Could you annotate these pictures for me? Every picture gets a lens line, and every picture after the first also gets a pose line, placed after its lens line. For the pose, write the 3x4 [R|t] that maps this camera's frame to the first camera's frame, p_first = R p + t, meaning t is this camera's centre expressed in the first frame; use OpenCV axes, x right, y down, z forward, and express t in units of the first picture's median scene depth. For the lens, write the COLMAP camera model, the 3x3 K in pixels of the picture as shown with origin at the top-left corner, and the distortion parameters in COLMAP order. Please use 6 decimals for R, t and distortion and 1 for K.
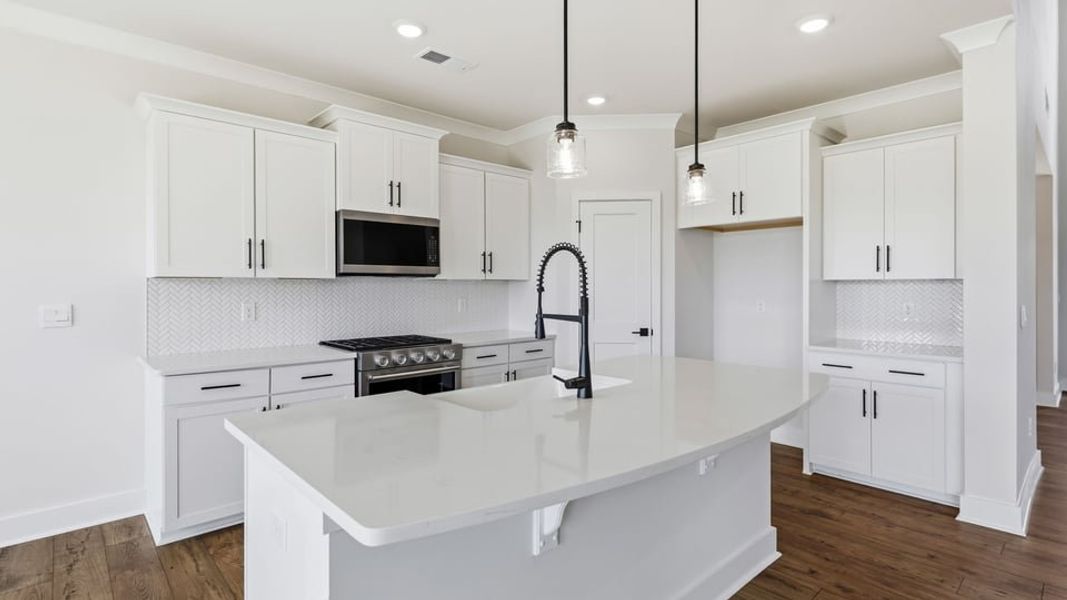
lens RADIAL K [[507.1, 0, 531.6], [0, 507.1, 294.2], [0, 0, 1]] dist [0.000988, 0.000718]
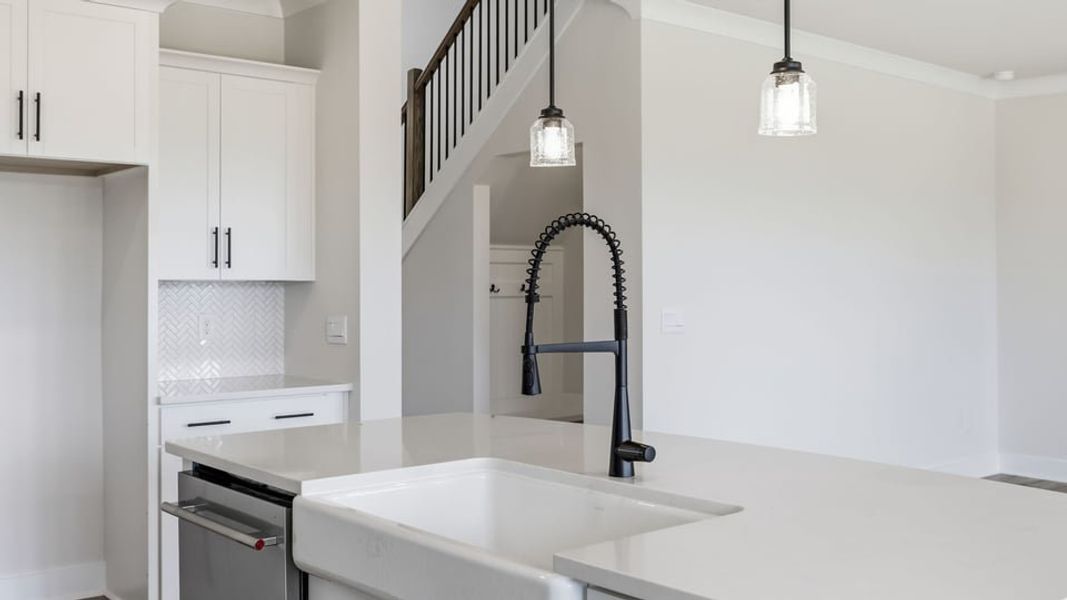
lens RADIAL K [[1043.6, 0, 533.5], [0, 1043.6, 300.0], [0, 0, 1]] dist [-0.029154, 0.008839]
pose [[0.039886, -0.011040, 0.999143, -0.615657], [0.016592, 0.999808, 0.010385, -0.011686], [-0.999066, 0.016164, 0.040061, 0.563685]]
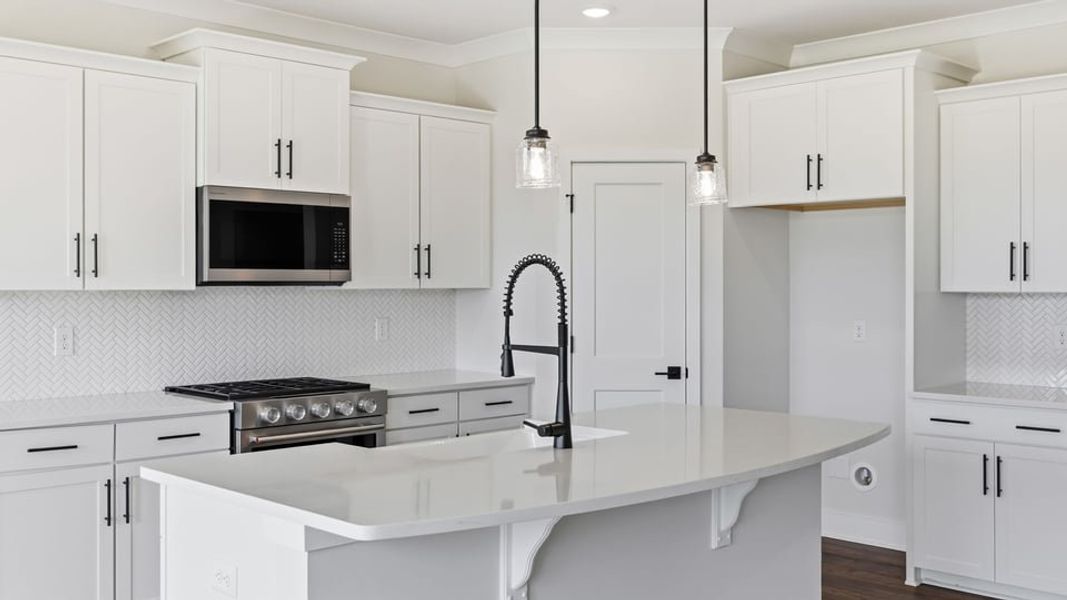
lens RADIAL K [[1043.6, 0, 533.5], [0, 1043.6, 300.0], [0, 0, 1]] dist [-0.029154, 0.008839]
pose [[0.999173, 0.001188, 0.040633, -0.005144], [-0.001089, 0.999996, -0.002470, -0.014884], [-0.040636, 0.002424, 0.999171, -0.351426]]
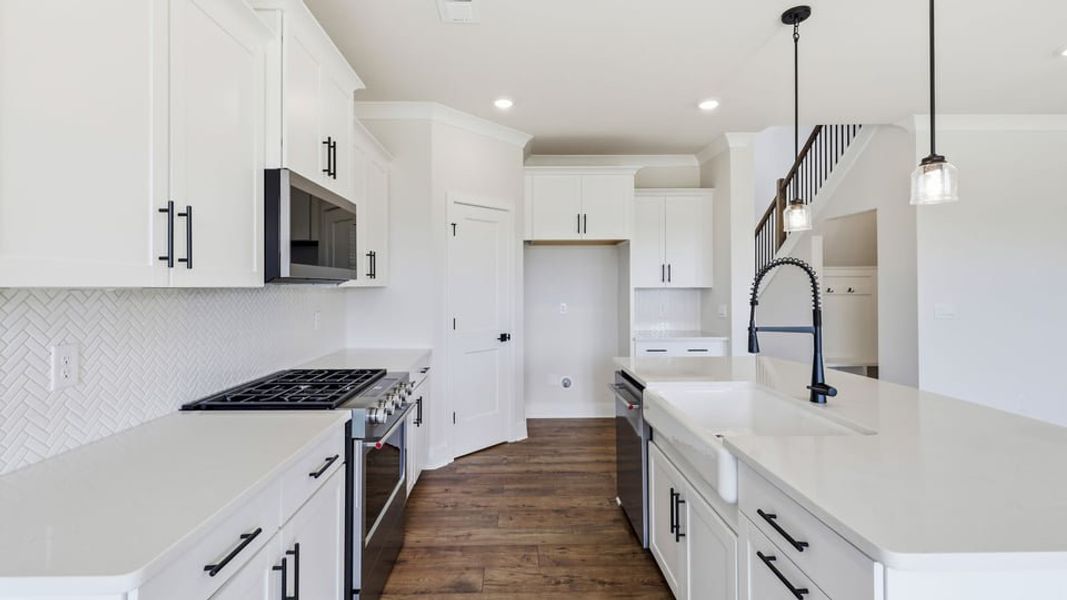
lens RADIAL K [[462.1, 0, 526.1], [0, 462.1, 286.6], [0, 0, 1]] dist [0.001367, 0.000257]
pose [[0.663344, 0.000997, 0.748314, -0.568158], [0.011508, 0.999867, -0.011534, -0.021973], [-0.748226, 0.016263, 0.663244, 0.431249]]
